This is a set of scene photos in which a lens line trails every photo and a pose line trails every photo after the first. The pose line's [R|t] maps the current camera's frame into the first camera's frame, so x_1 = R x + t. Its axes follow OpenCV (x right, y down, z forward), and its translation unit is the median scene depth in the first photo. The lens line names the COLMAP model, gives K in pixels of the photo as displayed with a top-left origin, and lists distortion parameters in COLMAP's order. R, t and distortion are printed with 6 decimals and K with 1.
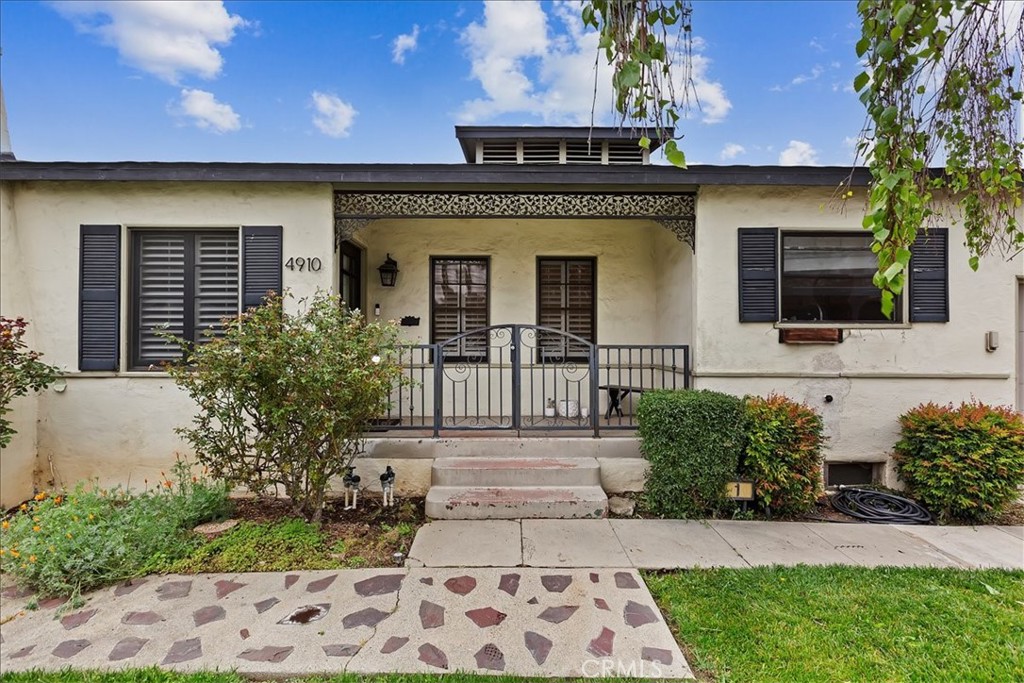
lens RADIAL K [[467.6, 0, 507.2], [0, 467.6, 343.2], [0, 0, 1]] dist [-0.000498, -0.000720]
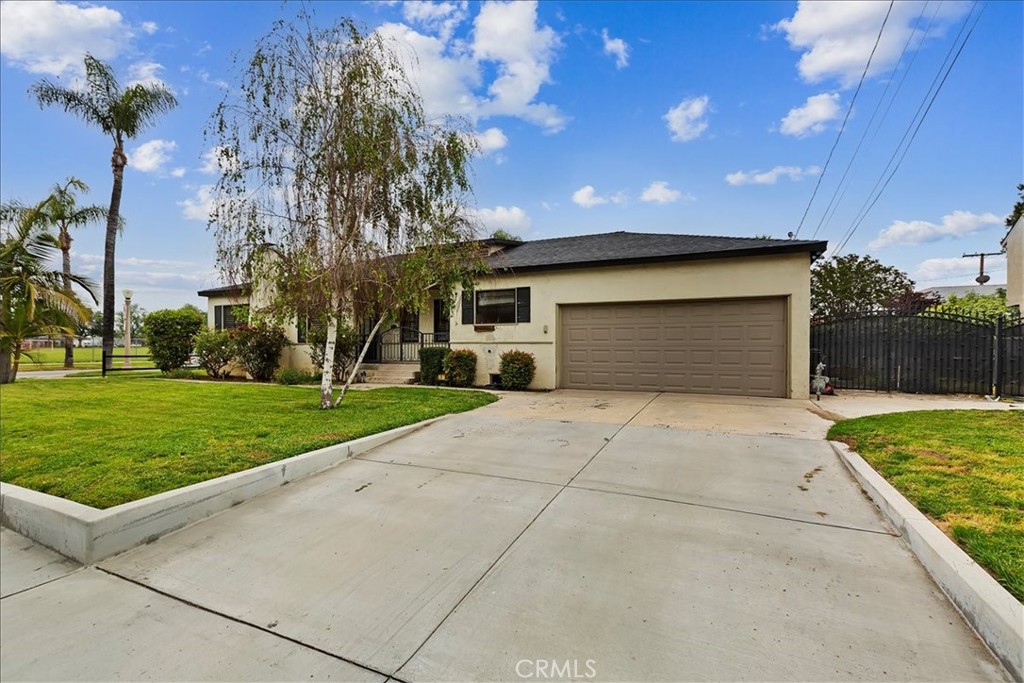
lens RADIAL K [[456.5, 0, 513.3], [0, 456.5, 343.3], [0, 0, 1]] dist [0.011252, -0.000500]
pose [[0.909197, -0.005982, -0.416323, 1.942009], [0.005536, 0.999982, -0.002278, 0.080726], [0.416329, -0.000233, 0.909214, -1.416619]]
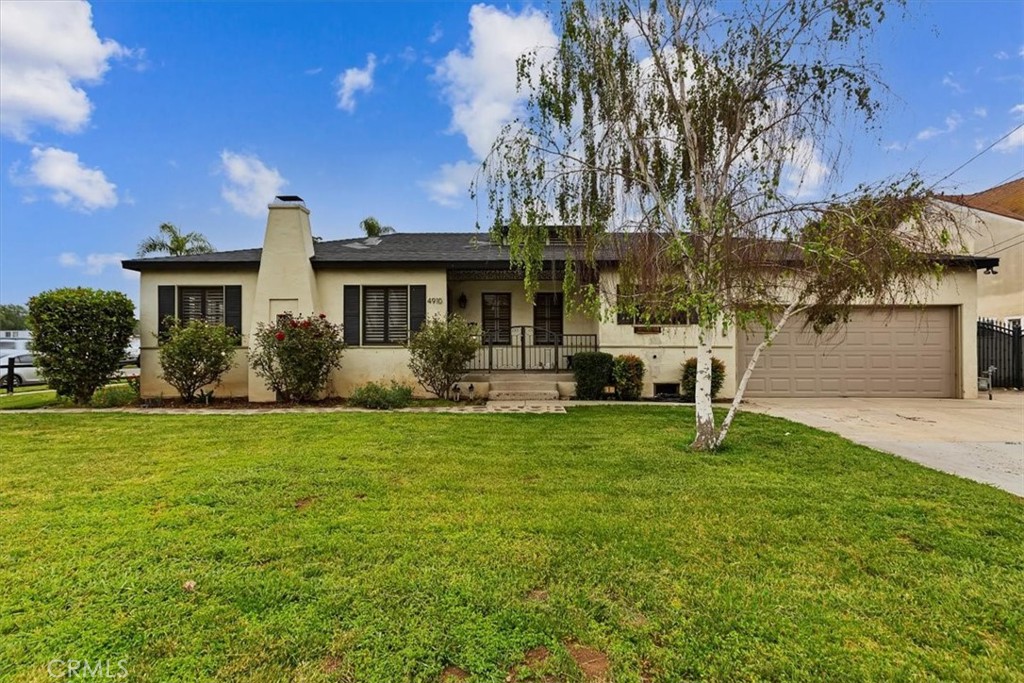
lens RADIAL K [[465.3, 0, 511.2], [0, 465.3, 352.0], [0, 0, 1]] dist [-0.000831, -0.000441]
pose [[0.999900, -0.003067, -0.013812, -0.011104], [0.003209, 0.999942, 0.010301, 0.068756], [0.013780, -0.010344, 0.999852, -1.369596]]
